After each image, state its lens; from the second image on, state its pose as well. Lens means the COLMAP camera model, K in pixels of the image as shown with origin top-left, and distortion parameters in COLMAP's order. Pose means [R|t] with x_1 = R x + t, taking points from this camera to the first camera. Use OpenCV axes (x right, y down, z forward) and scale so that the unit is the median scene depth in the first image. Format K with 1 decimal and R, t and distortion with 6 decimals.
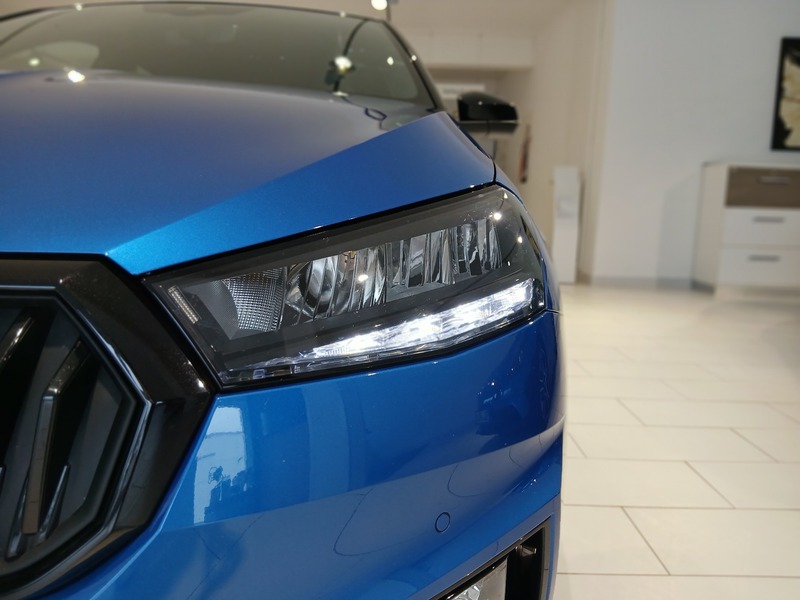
lens RADIAL K [[610.2, 0, 402.8], [0, 610.2, 302.9], [0, 0, 1]] dist [0.038893, -0.066033]
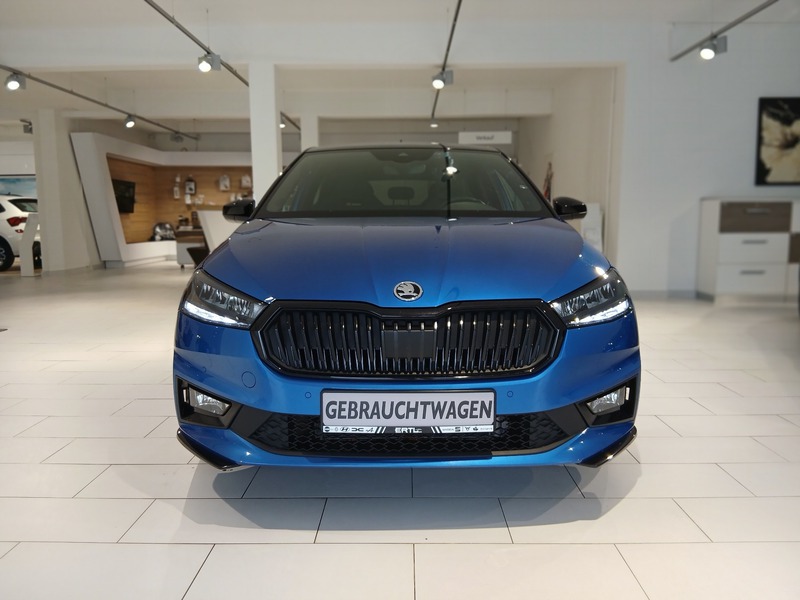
lens RADIAL K [[610.2, 0, 392.5], [0, 610.2, 303.7], [0, 0, 1]] dist [0.038893, -0.066033]
pose [[0.998939, -0.035180, -0.029718, -0.119108], [0.034291, 0.998964, -0.029929, 0.004483], [0.030740, 0.028878, 0.999110, -0.287590]]
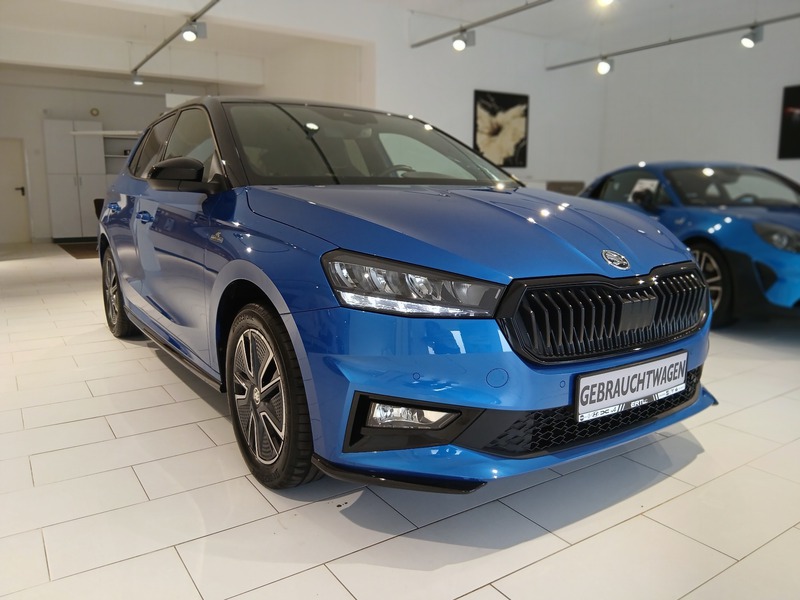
lens RADIAL K [[610.2, 0, 389.9], [0, 610.2, 315.7], [0, 0, 1]] dist [0.038893, -0.066033]
pose [[0.836011, -0.137728, 0.531147, -0.425644], [0.118053, 0.990464, 0.071018, -0.023082], [-0.535864, 0.003332, 0.844298, -0.145089]]
